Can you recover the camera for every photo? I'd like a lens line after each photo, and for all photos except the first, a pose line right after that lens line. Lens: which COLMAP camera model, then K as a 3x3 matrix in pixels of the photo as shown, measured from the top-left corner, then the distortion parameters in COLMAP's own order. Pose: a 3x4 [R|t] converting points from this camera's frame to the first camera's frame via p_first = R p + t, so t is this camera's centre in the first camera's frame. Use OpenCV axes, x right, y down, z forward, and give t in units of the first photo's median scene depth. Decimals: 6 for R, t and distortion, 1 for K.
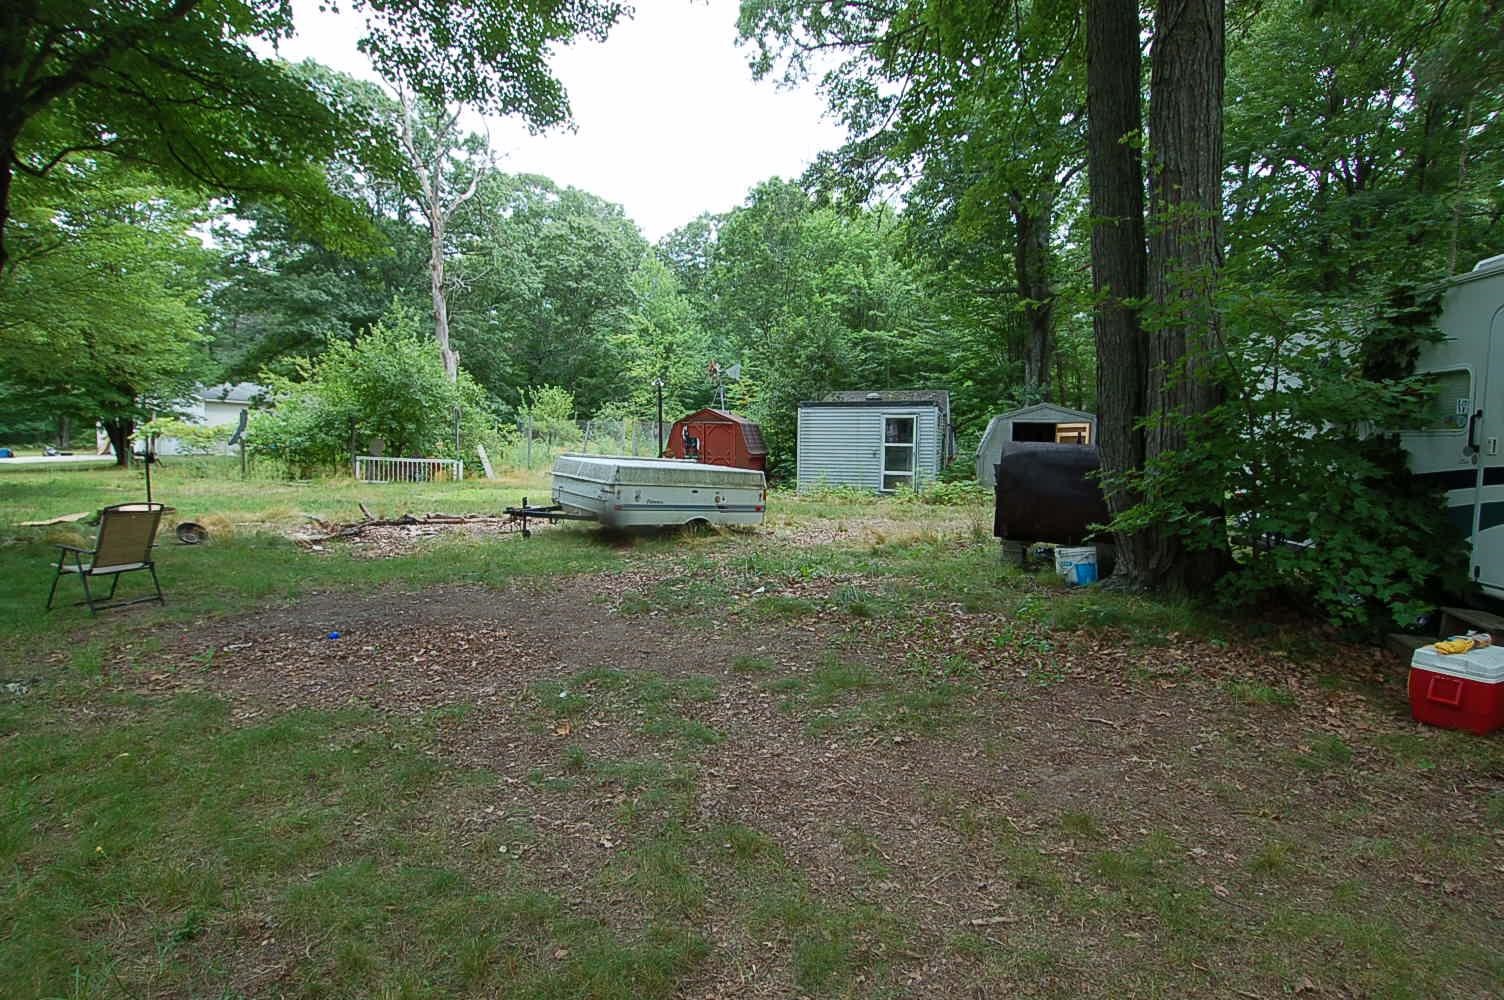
lens RADIAL K [[764.4, 0, 711.4], [0, 764.4, 505.9], [0, 0, 1]] dist [0.035609, 0.000128]
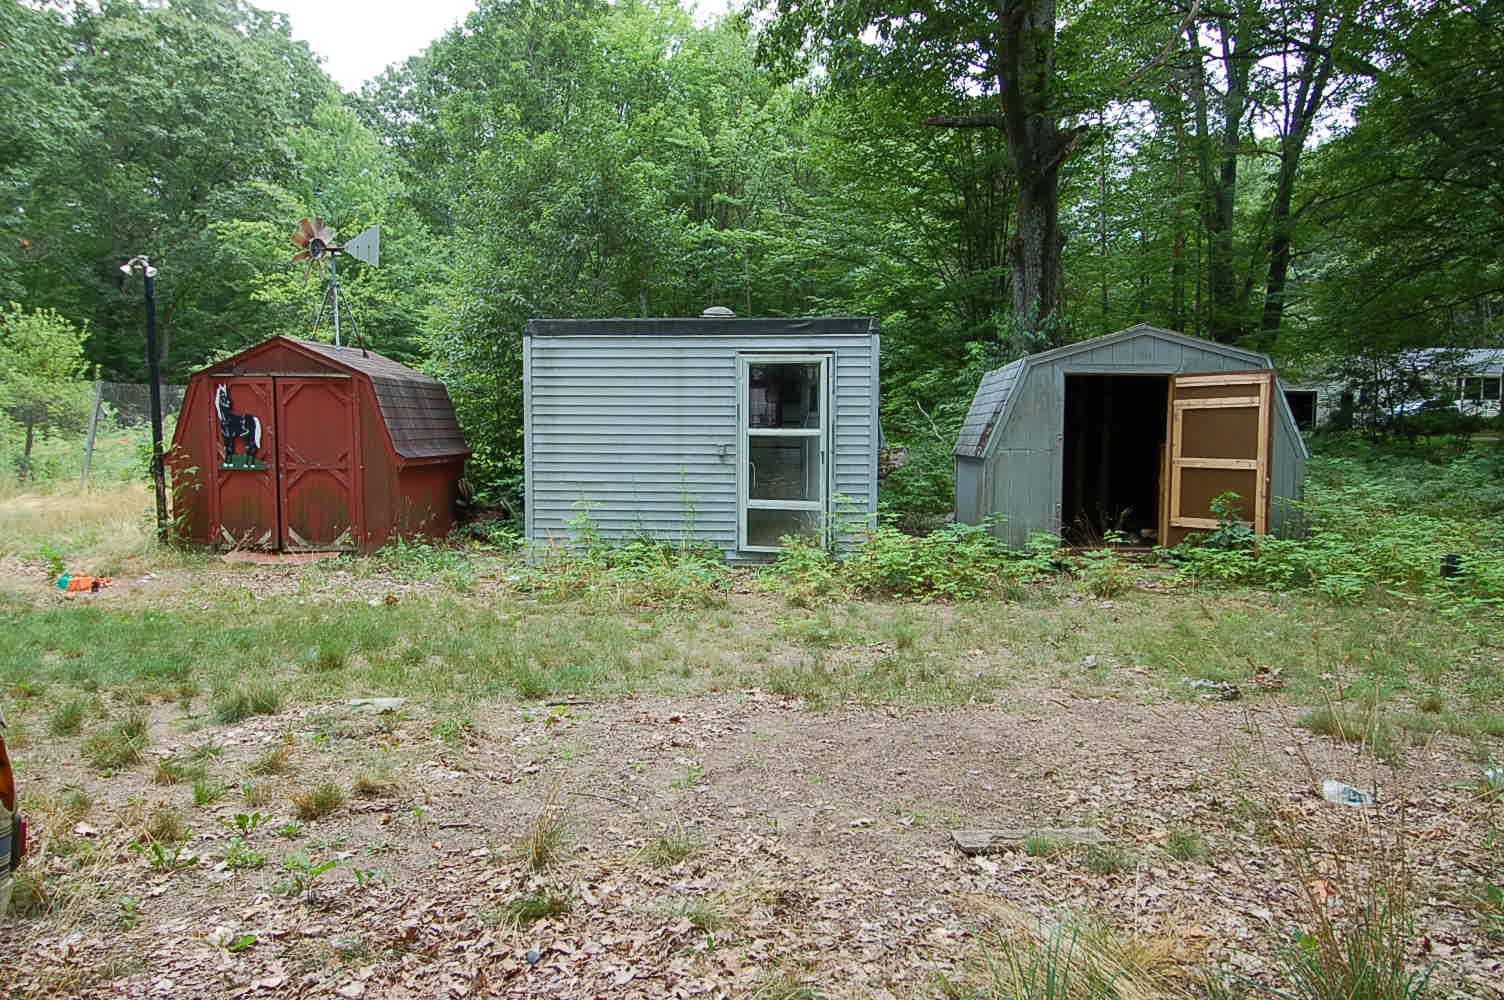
lens RADIAL K [[1189.6, 0, 752.3], [0, 1189.6, 497.4], [0, 0, 1]] dist [-0.000505, -0.000099]
pose [[0.974327, -0.016900, 0.224503, 0.068741], [0.022933, 0.999442, -0.024293, -0.023745], [-0.223967, 0.028818, 0.974171, 0.307042]]
